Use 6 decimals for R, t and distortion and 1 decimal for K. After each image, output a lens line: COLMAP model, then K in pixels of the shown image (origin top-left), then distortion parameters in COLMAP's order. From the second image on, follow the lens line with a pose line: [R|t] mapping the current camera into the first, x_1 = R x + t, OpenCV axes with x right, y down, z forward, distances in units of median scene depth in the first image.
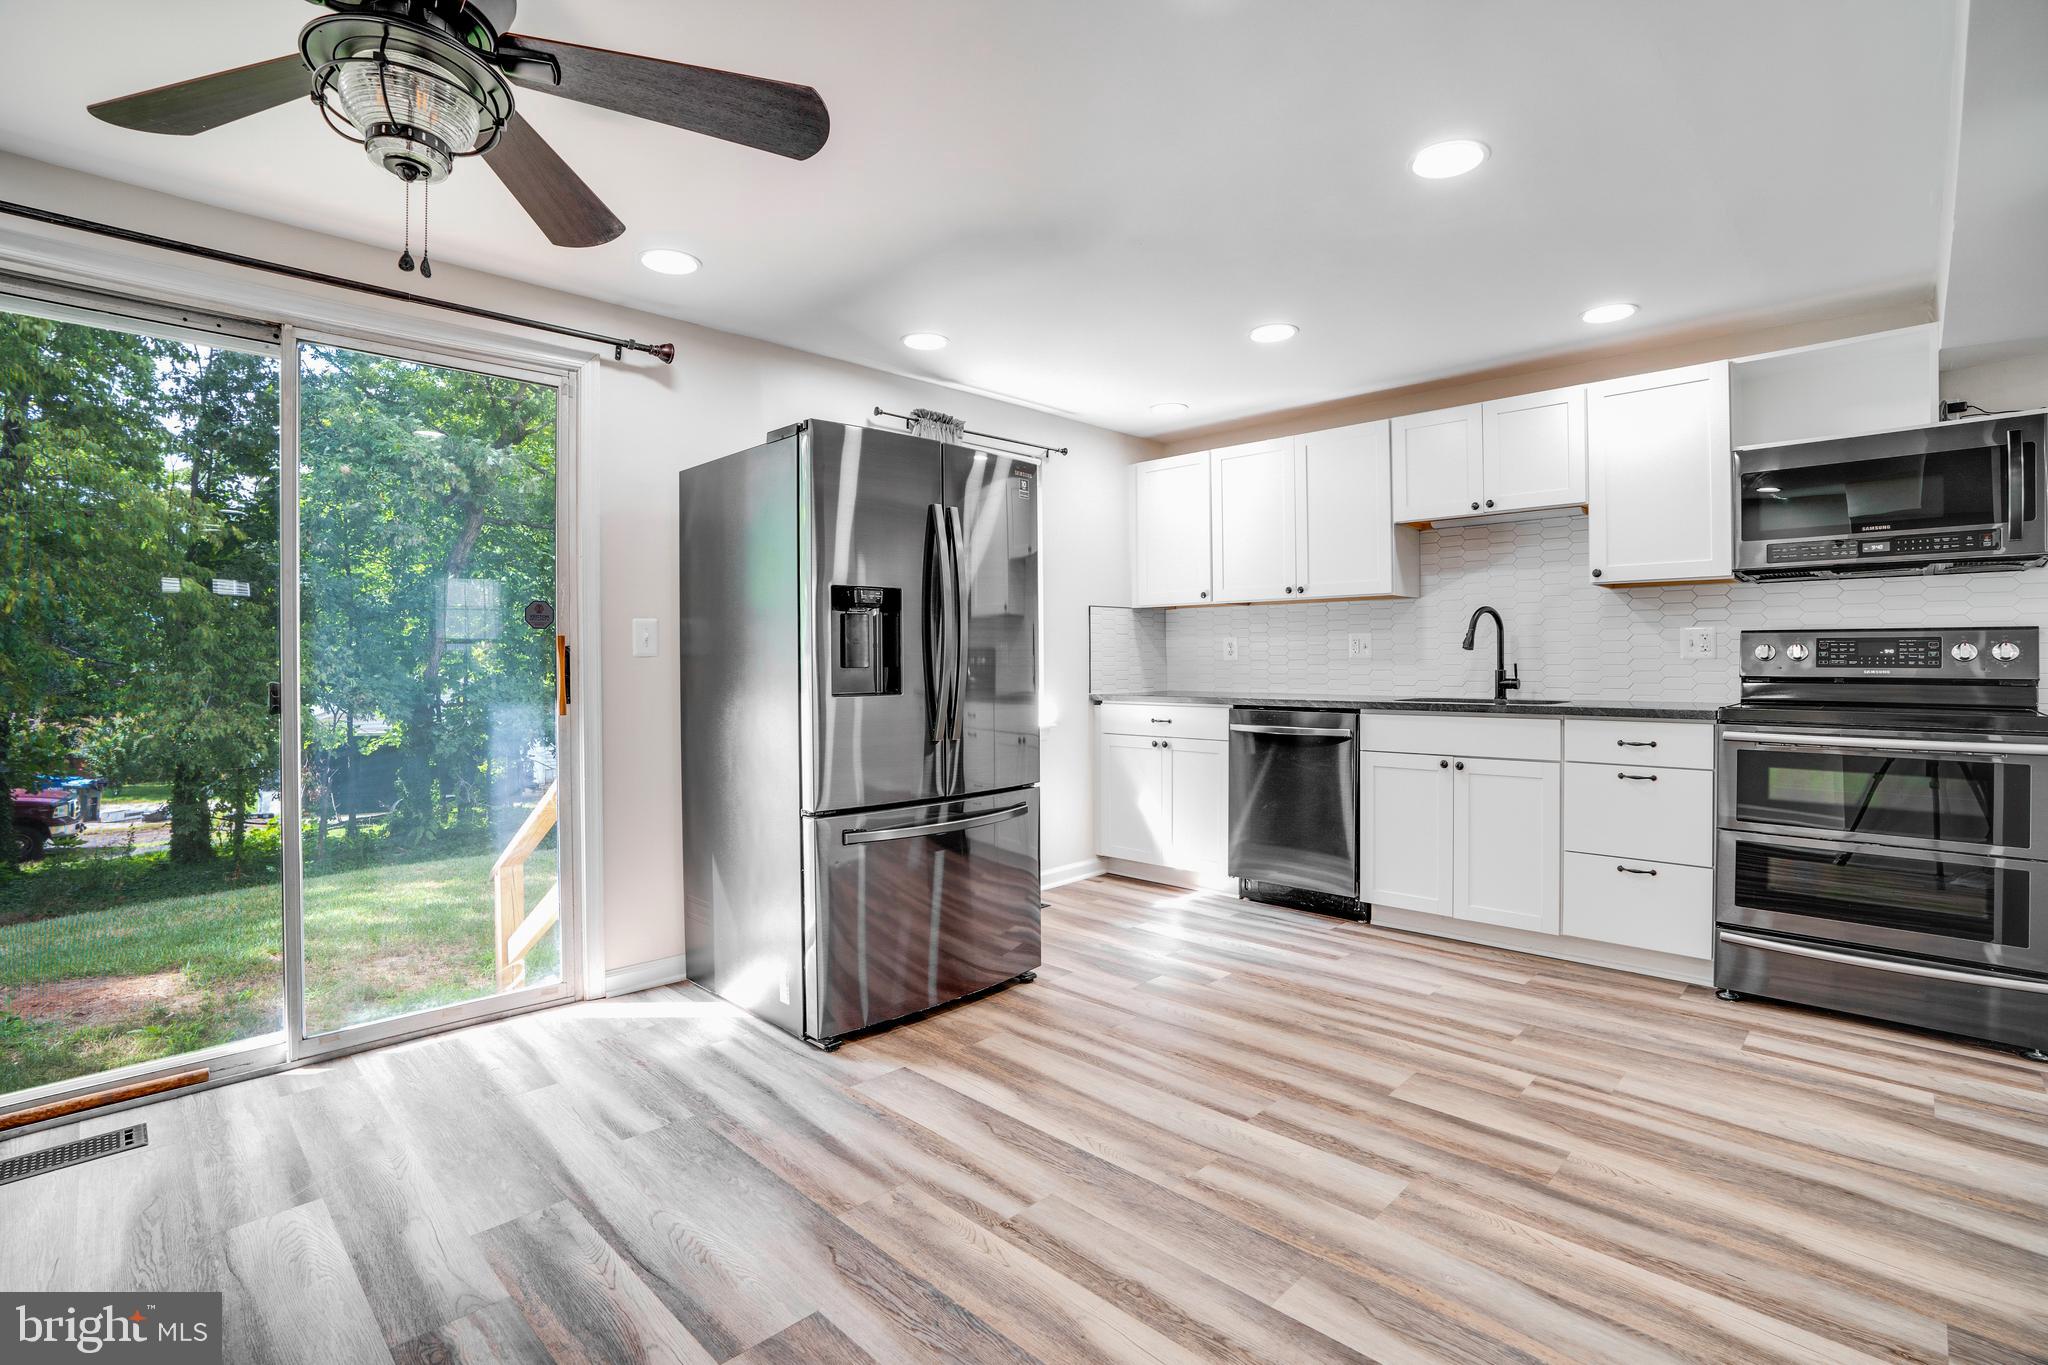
lens RADIAL K [[964.0, 0, 1039.8], [0, 964.0, 664.6], [0, 0, 1]] dist [-0.069617, 0.036473]
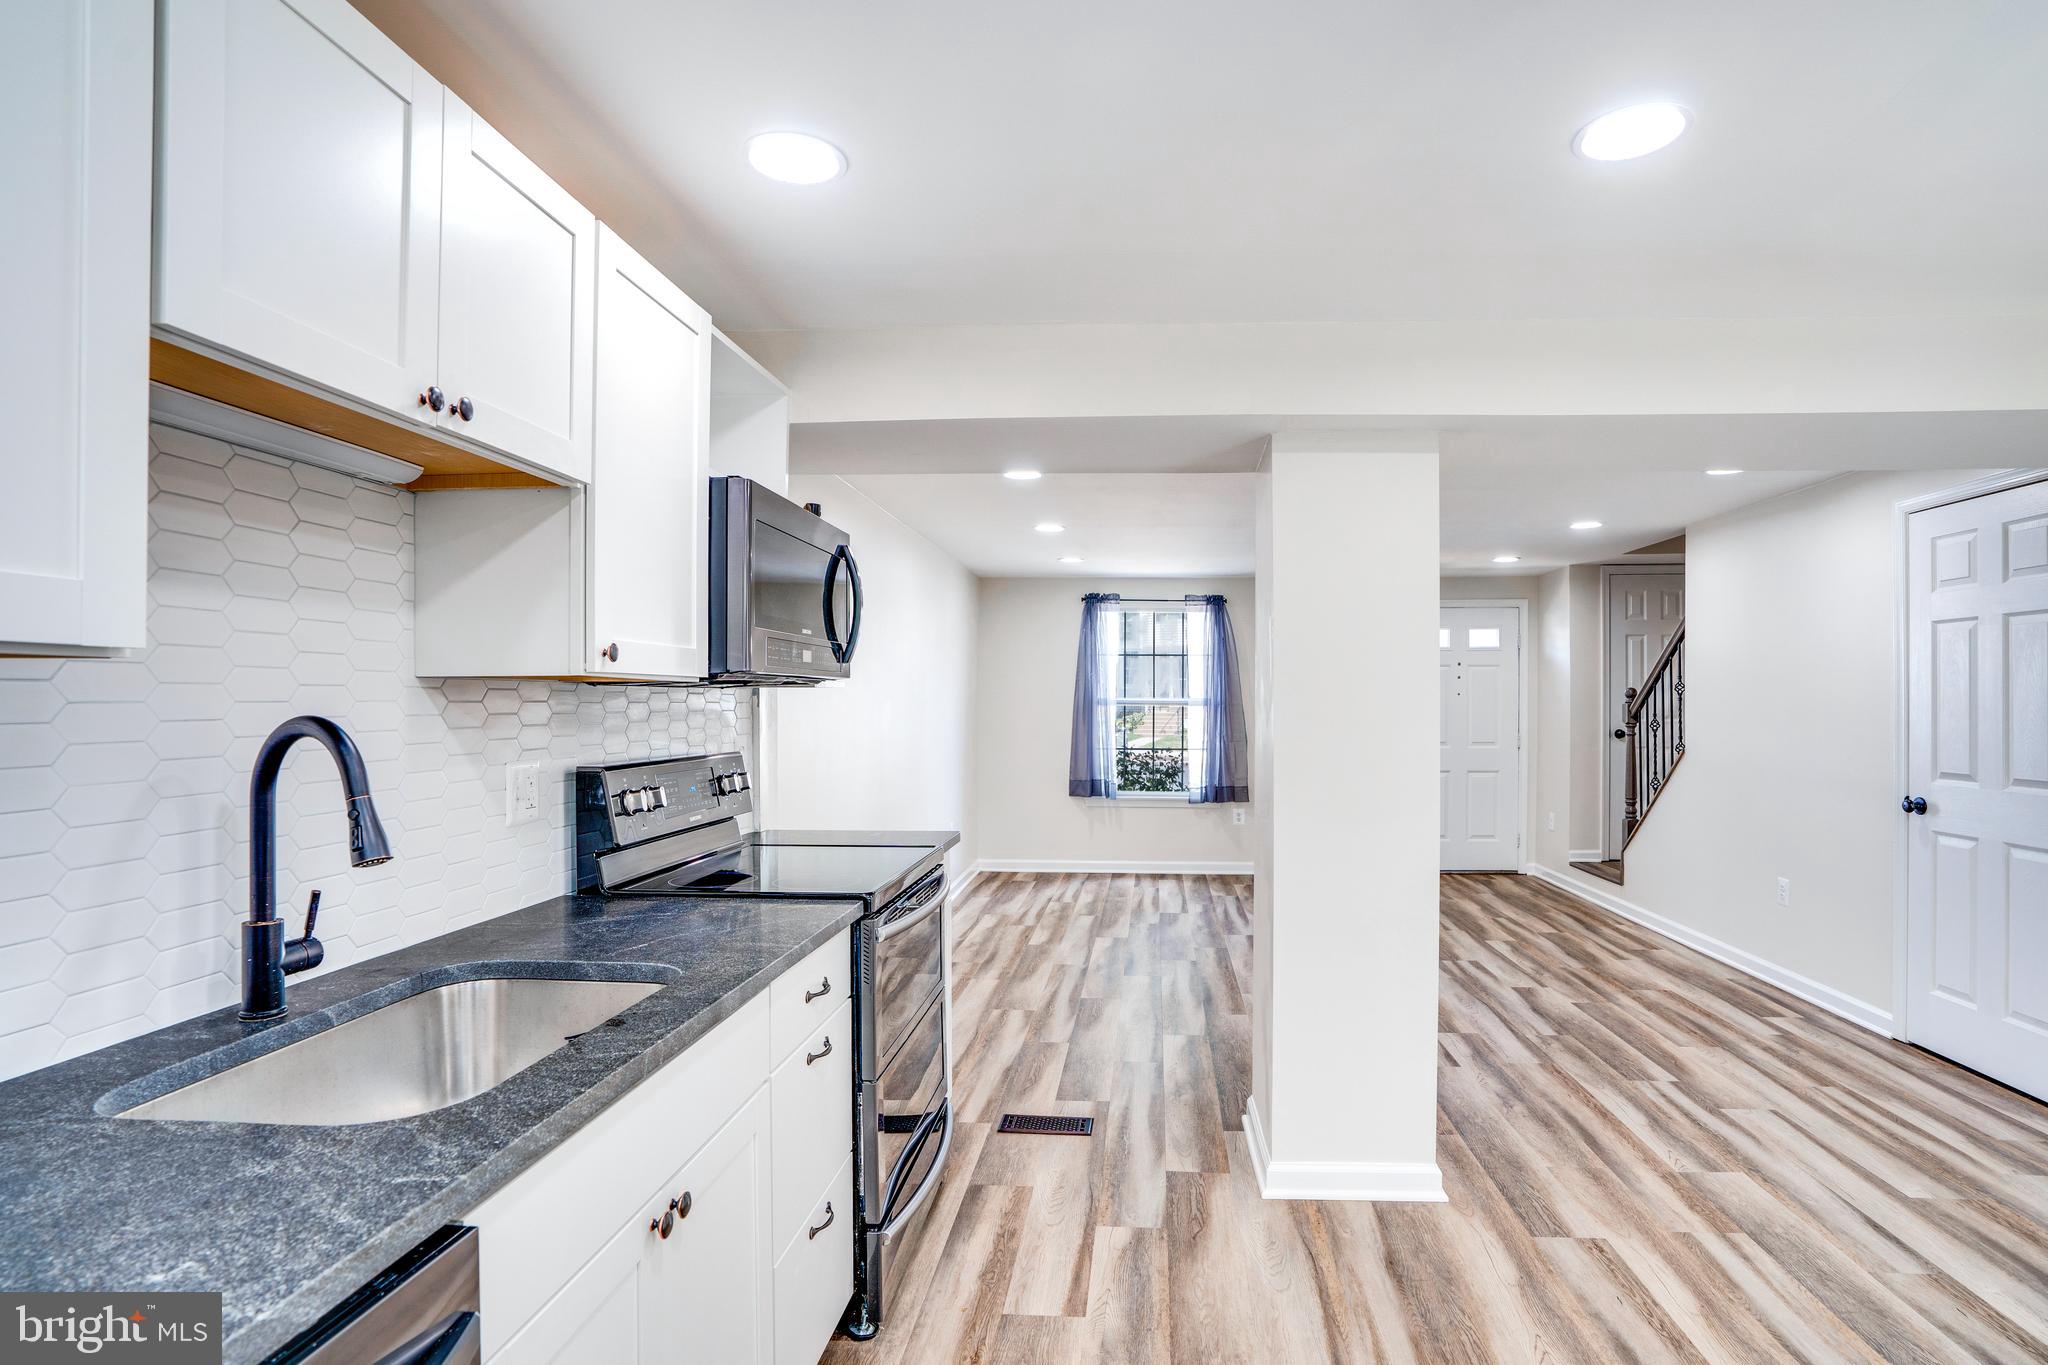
lens RADIAL K [[1010.9, 0, 1087.9], [0, 1010.9, 694.7], [0, 0, 1]] dist [-0.053277, 0.031556]
pose [[-0.622078, 0.011765, 0.782867, 0.081935], [0.010158, 0.999924, -0.006956, -0.076383], [-0.782889, 0.003625, -0.622151, 1.210740]]
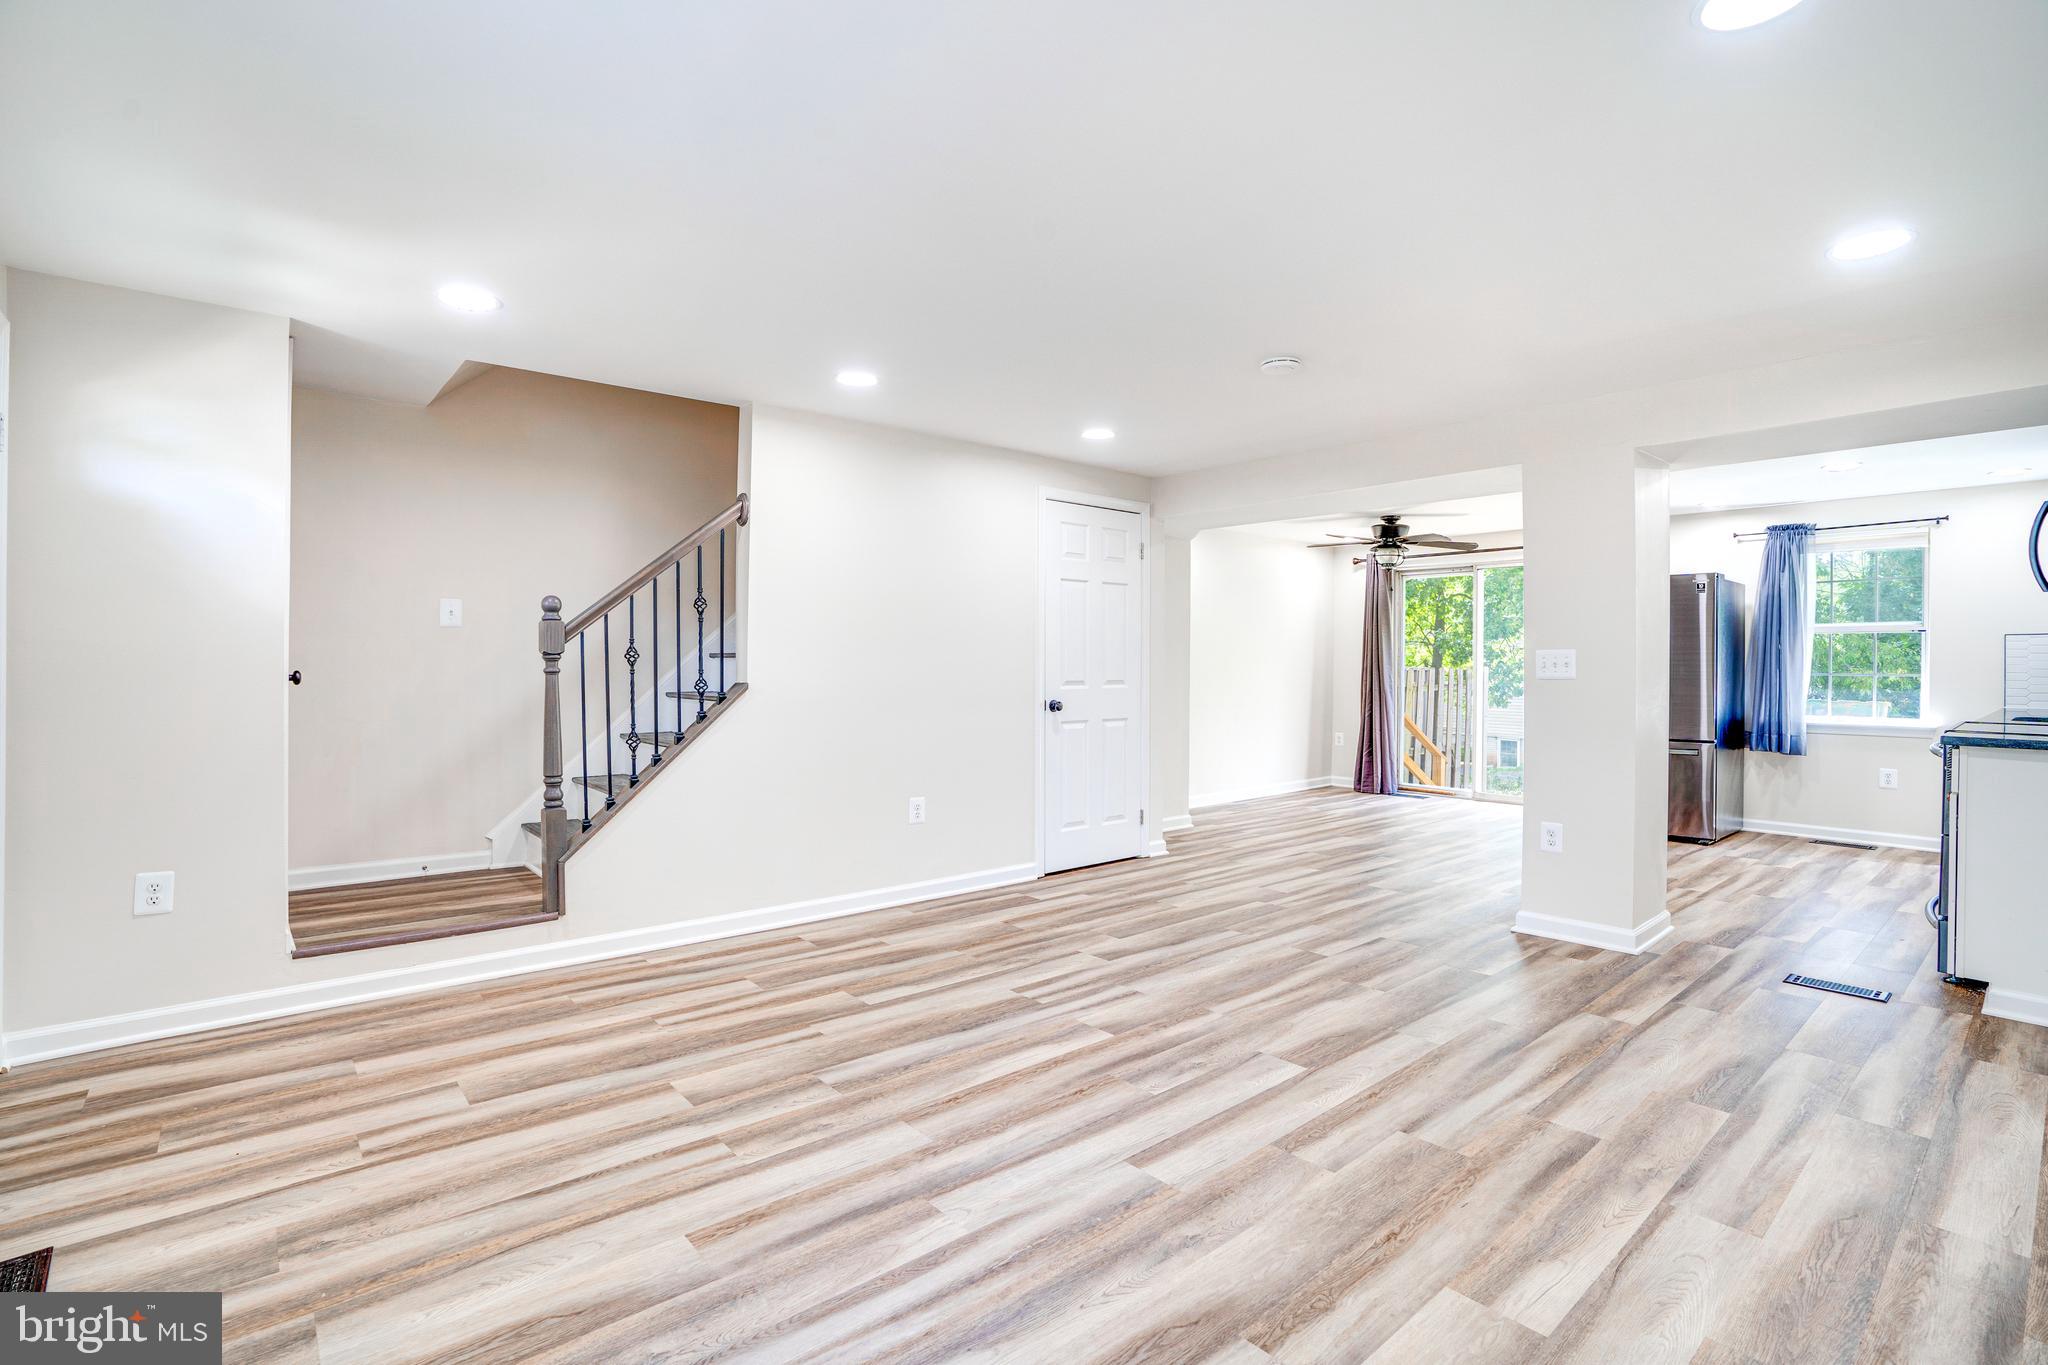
lens RADIAL K [[962.5, 0, 1028.3], [0, 962.5, 655.3], [0, 0, 1]] dist [-0.068713, 0.026952]
pose [[-0.118047, -0.001317, -0.993007, 2.001849], [-0.012948, 0.999916, 0.000213, -0.028610], [0.992924, 0.012883, -0.118054, -0.131723]]
